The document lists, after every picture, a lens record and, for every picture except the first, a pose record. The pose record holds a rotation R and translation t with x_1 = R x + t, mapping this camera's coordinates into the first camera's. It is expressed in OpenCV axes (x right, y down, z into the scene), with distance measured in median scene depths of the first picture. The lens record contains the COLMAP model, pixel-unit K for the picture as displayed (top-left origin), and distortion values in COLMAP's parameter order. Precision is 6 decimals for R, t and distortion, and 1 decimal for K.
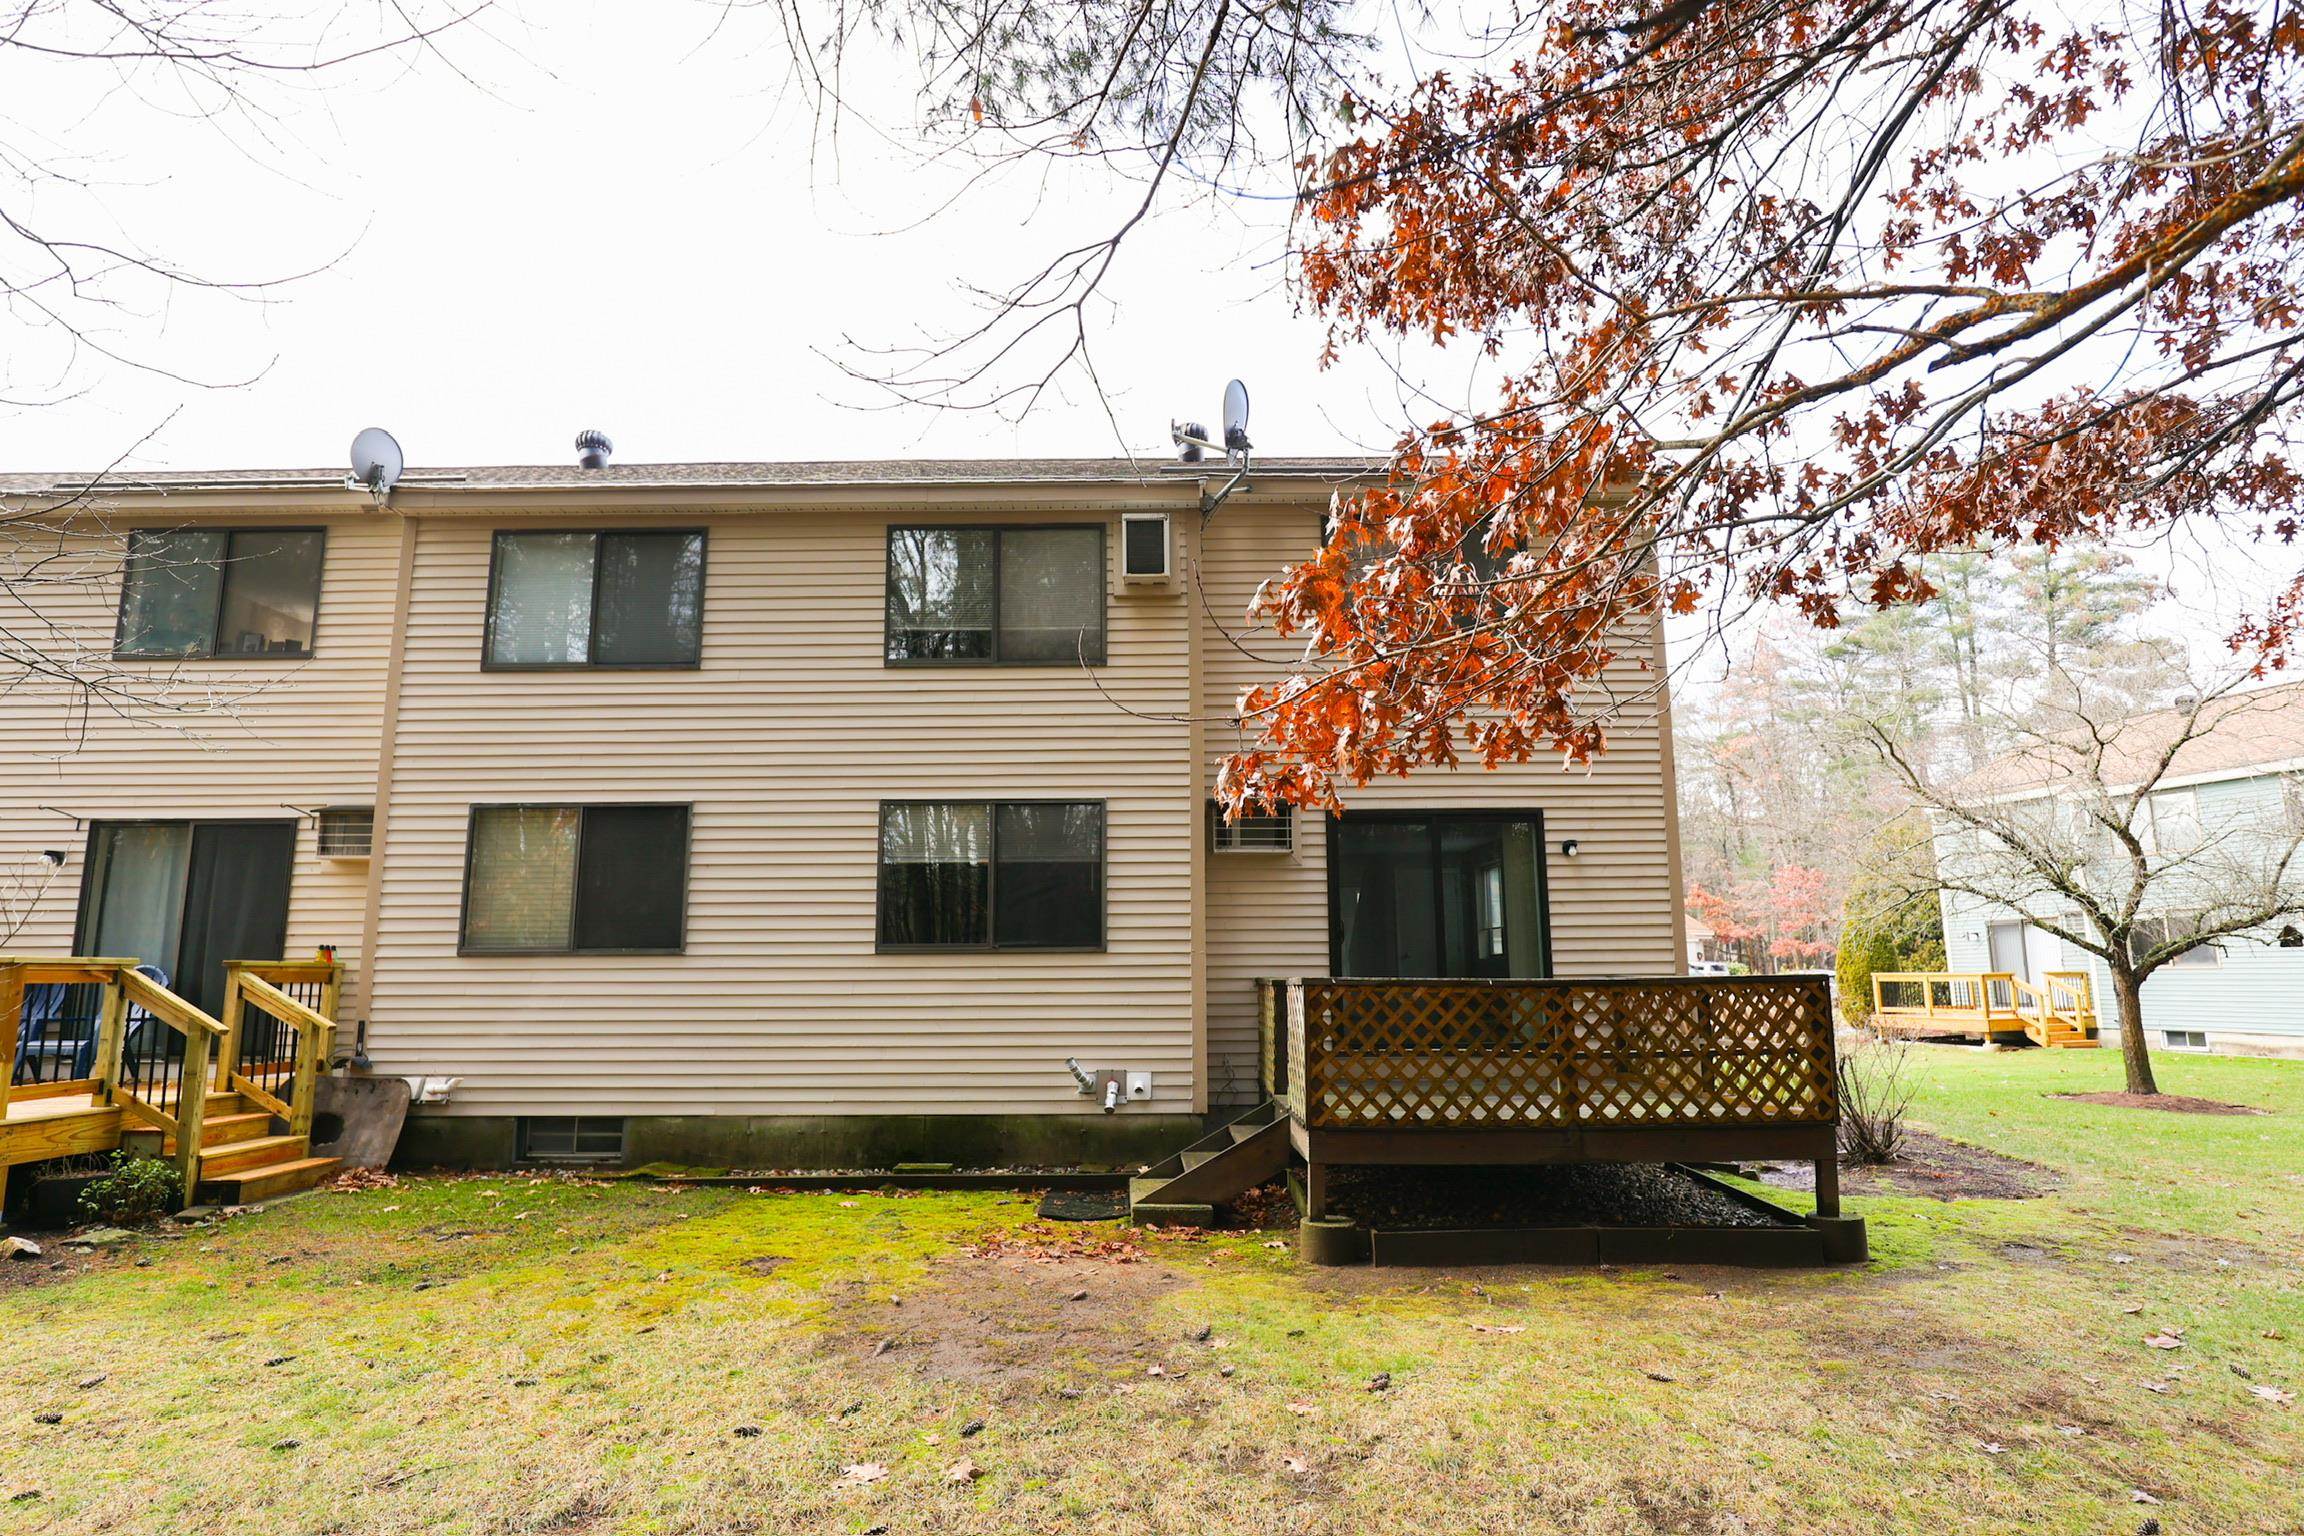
lens RADIAL K [[1213.8, 0, 1150.1], [0, 1213.8, 769.0], [0, 0, 1]] dist [0.002994, 0.000296]
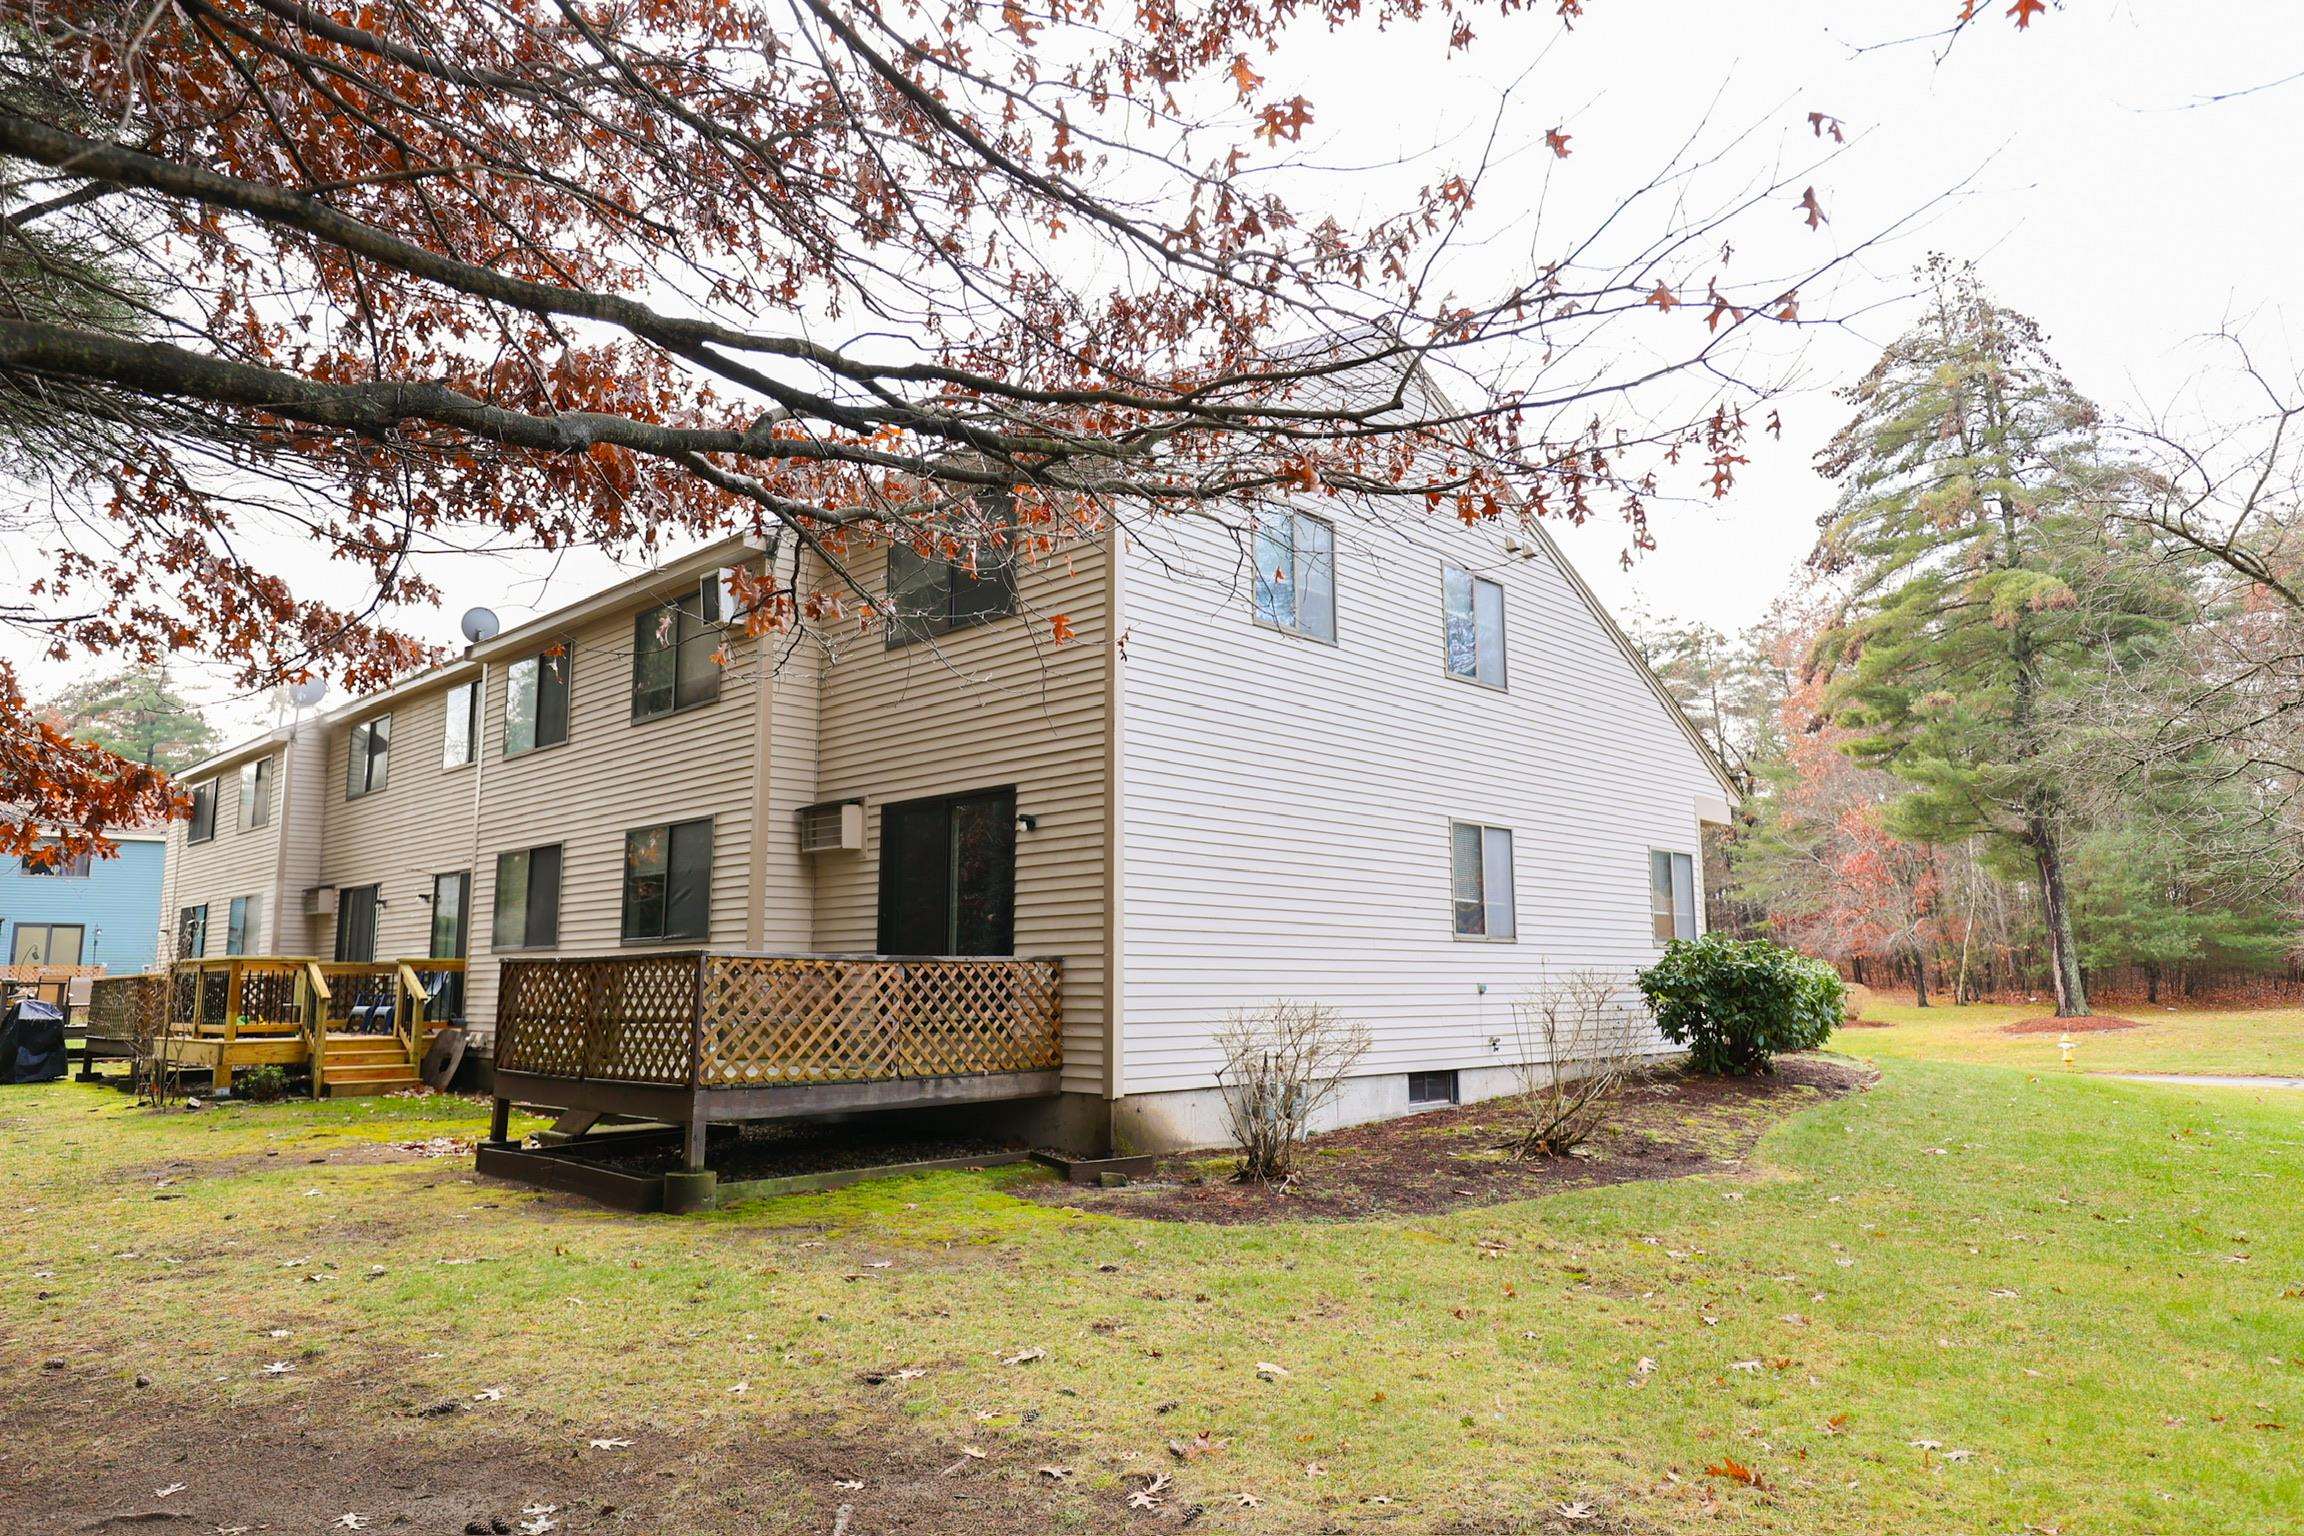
lens RADIAL K [[1473.3, 0, 1150.5], [0, 1473.3, 773.3], [0, 0, 1]] dist [-0.004690, -0.000585]
pose [[0.729908, -0.098442, -0.676420, 1.219739], [0.120080, 0.992653, -0.014889, 0.055691], [0.672915, -0.070357, 0.736366, 0.215825]]
